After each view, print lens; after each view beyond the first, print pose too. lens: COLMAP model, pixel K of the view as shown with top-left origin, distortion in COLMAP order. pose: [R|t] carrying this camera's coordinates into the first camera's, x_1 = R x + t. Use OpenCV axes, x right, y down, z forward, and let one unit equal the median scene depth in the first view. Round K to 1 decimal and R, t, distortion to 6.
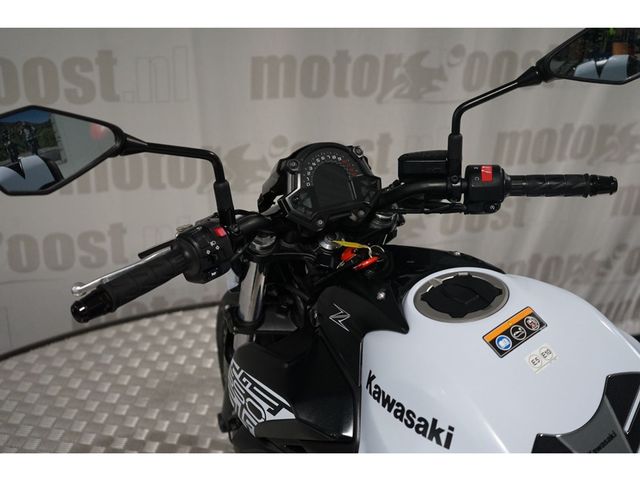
lens RADIAL K [[750.6, 0, 309.5], [0, 750.6, 261.6], [0, 0, 1]] dist [0.024639, 0.000000]
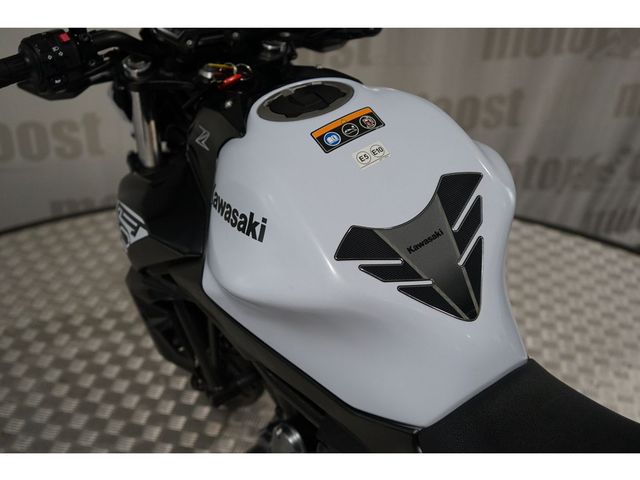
lens RADIAL K [[750.6, 0, 305.6], [0, 750.6, 263.4], [0, 0, 1]] dist [0.024639, 0.000000]
pose [[0.998226, 0.013952, -0.057888, 0.243721], [-0.008771, 0.996011, 0.088801, 0.156379], [0.058896, -0.088136, 0.994366, 0.031856]]
